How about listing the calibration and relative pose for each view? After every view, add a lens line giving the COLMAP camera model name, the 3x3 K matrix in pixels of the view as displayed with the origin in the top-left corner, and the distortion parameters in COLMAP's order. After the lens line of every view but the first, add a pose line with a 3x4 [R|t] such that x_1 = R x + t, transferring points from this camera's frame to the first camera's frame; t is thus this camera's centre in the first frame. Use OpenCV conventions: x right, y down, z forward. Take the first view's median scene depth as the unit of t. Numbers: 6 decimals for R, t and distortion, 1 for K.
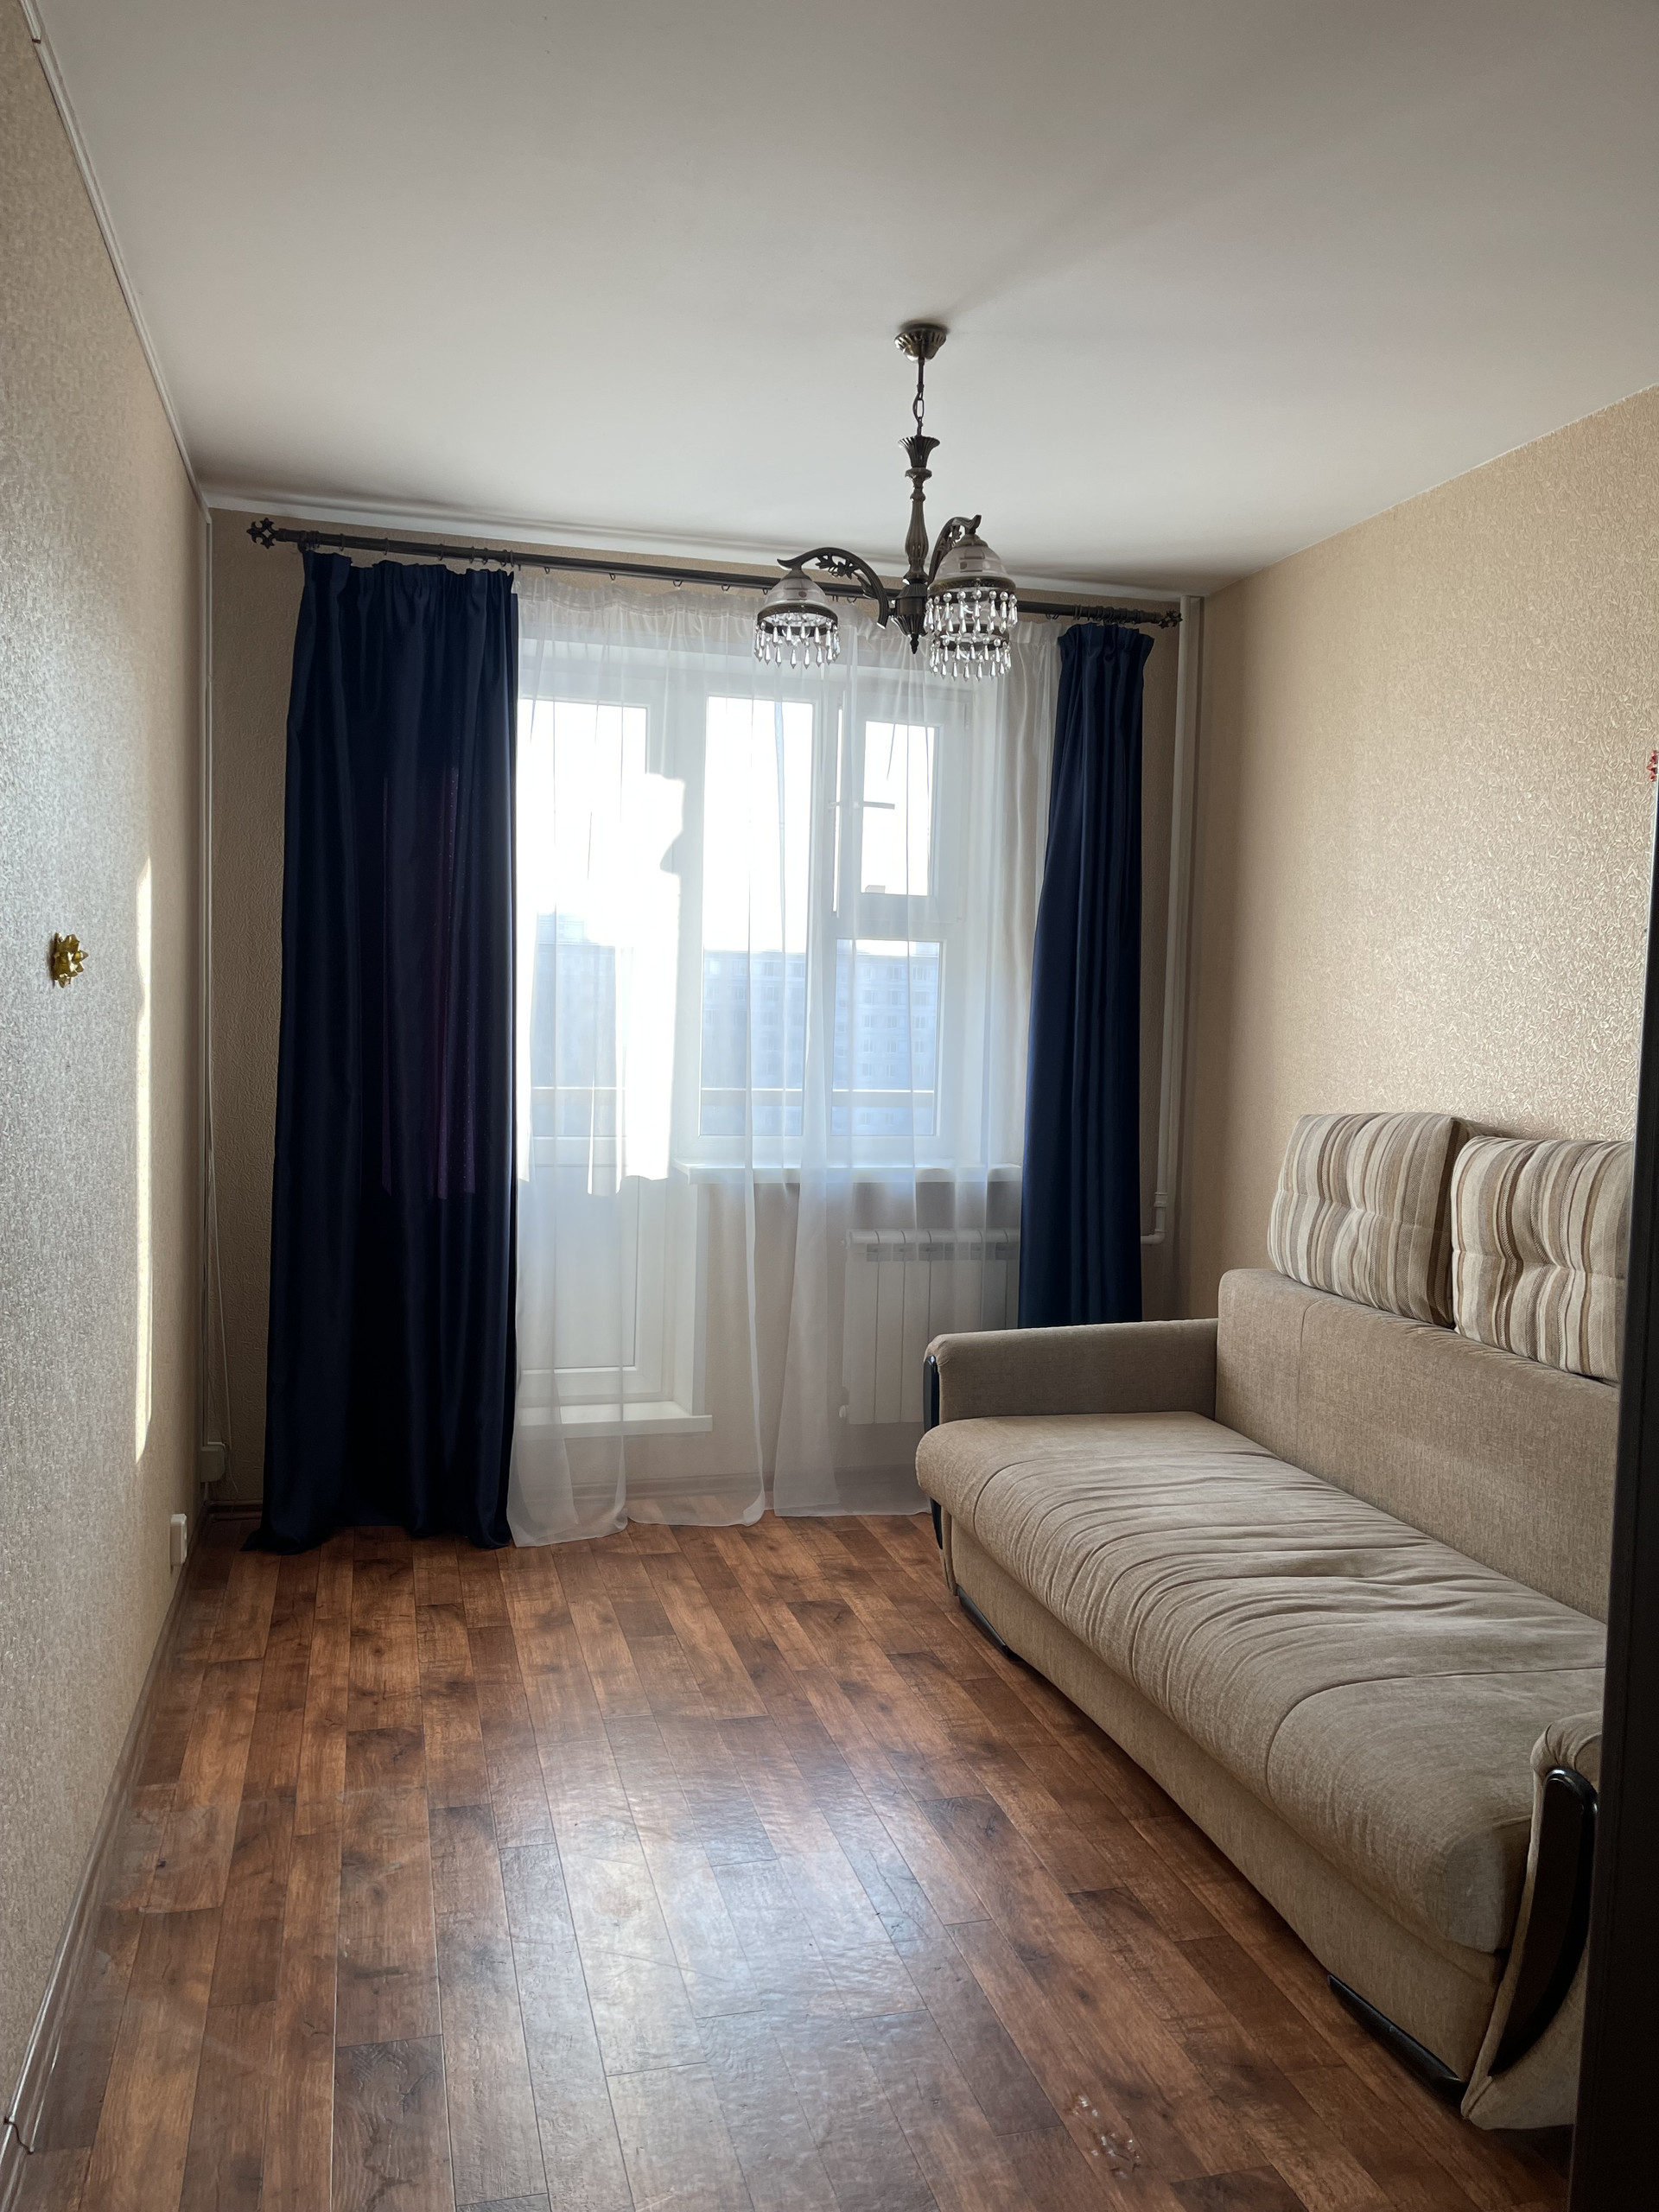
lens RADIAL K [[1680.8, 0, 829.5], [0, 1680.8, 1106.0], [0, 0, 1]] dist [0.011266, 0.004788]
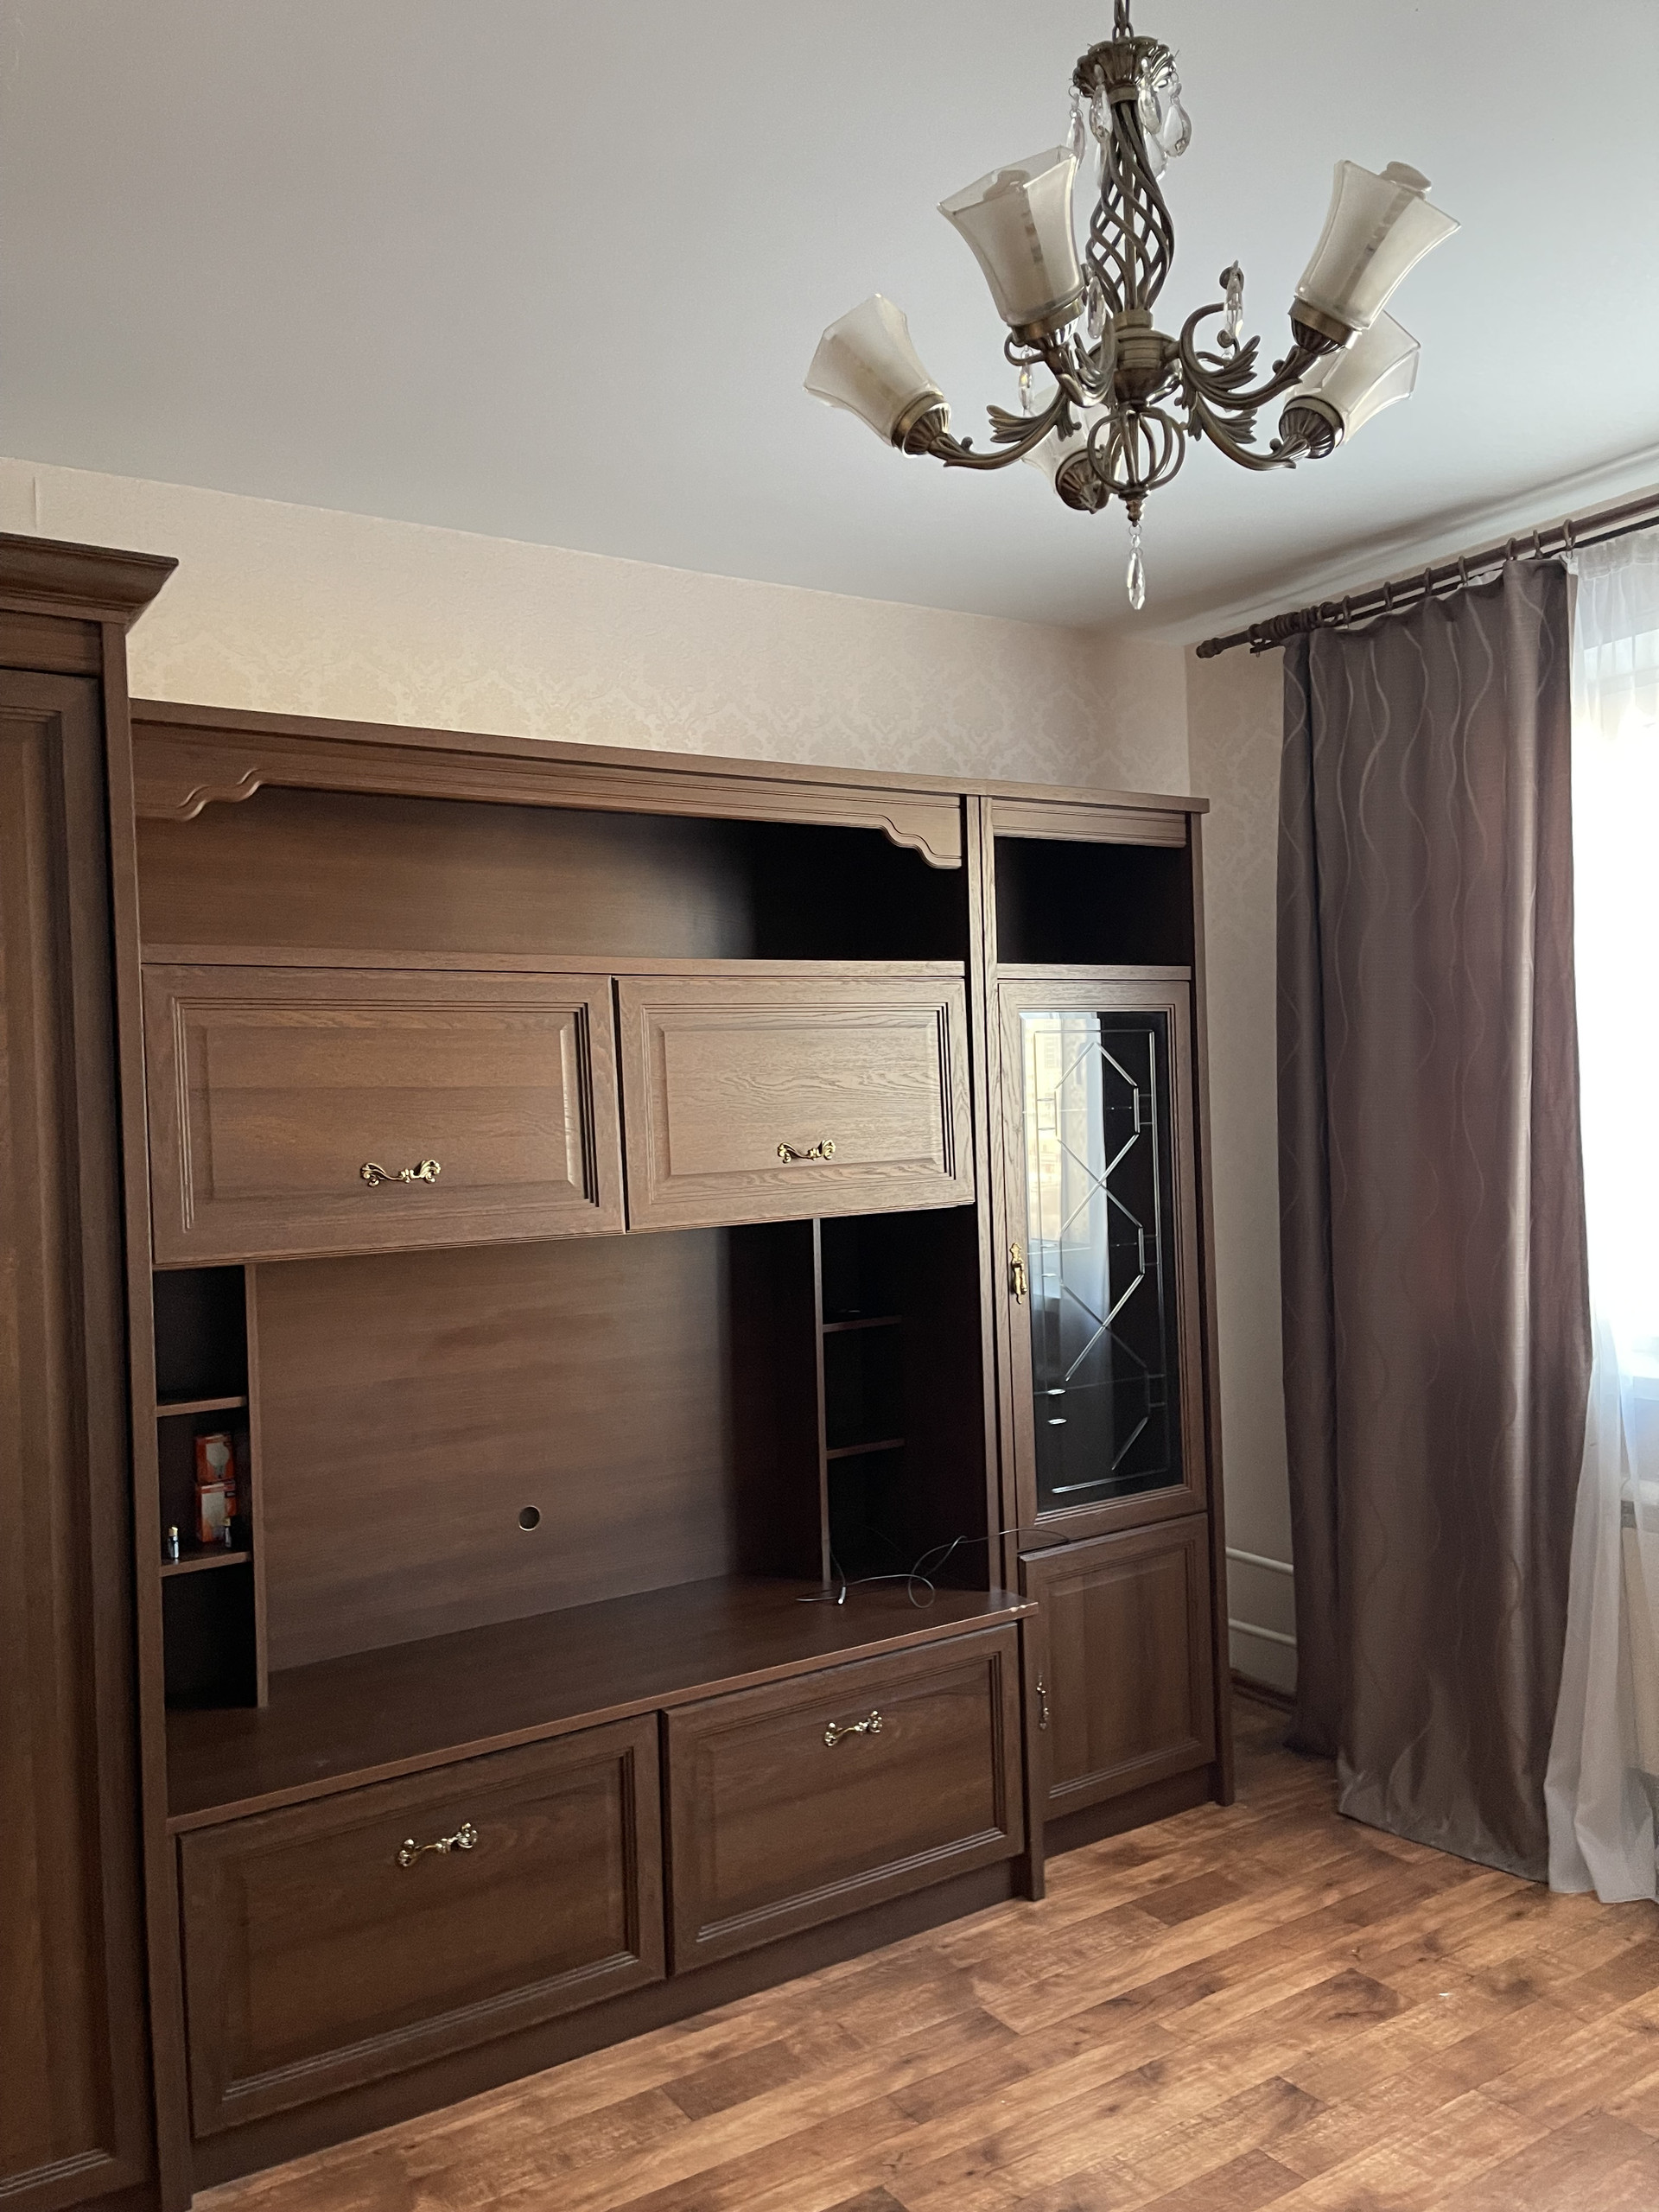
lens RADIAL K [[1739.4, 0, 829.5], [0, 1739.4, 1106.0], [0, 0, 1]] dist [0.011274, 0.003666]
pose [[0.313111, -0.033410, -0.949129, 0.593846], [-0.036555, 0.998216, -0.047197, -0.019787], [0.949013, 0.049473, 0.311331, 0.539774]]
